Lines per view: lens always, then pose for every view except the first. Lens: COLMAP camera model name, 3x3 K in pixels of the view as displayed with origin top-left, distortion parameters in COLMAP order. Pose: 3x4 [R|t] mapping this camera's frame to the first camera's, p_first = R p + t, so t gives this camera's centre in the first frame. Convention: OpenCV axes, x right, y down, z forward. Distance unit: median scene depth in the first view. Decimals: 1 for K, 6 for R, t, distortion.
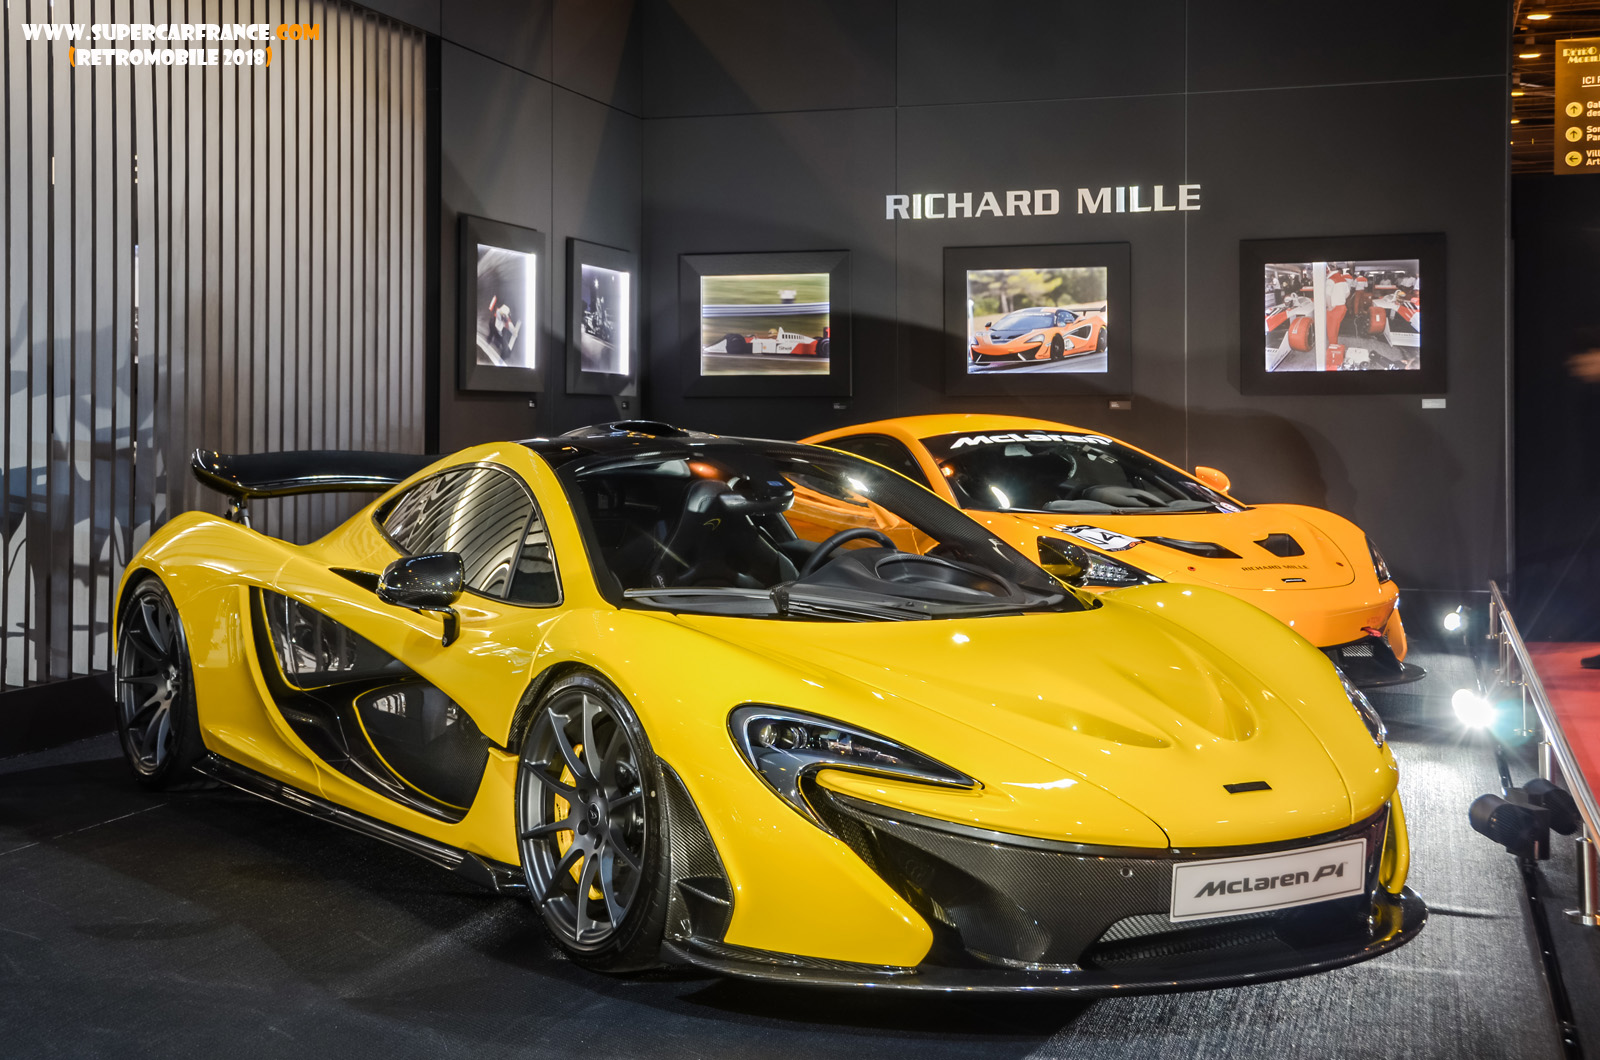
lens RADIAL K [[2146.6, 0, 804.1], [0, 2146.6, 529.0], [0, 0, 1]] dist [0.107317, 0.000000]
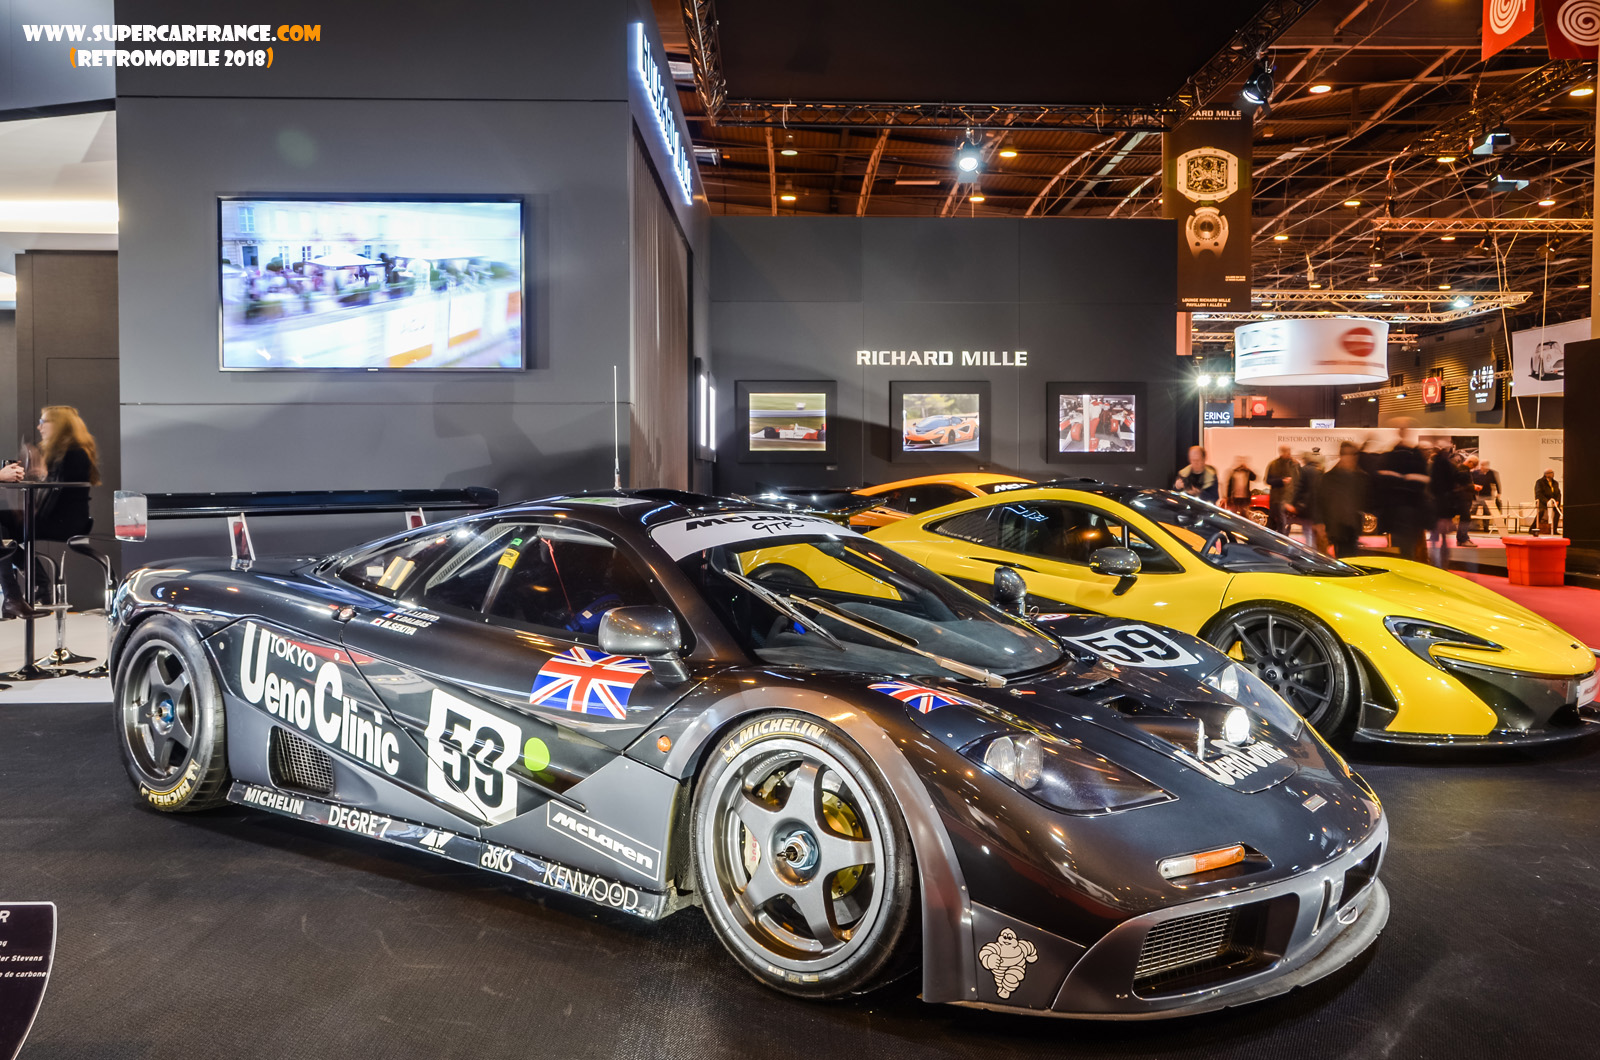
lens RADIAL K [[1284.7, 0, 797.8], [0, 1284.7, 534.6], [0, 0, 1]] dist [0.003344, 0.001490]
pose [[0.947245, -0.012193, 0.320279, -0.359798], [0.013669, 0.999904, -0.002361, -0.000391], [-0.320220, 0.006614, 0.947320, 0.003295]]
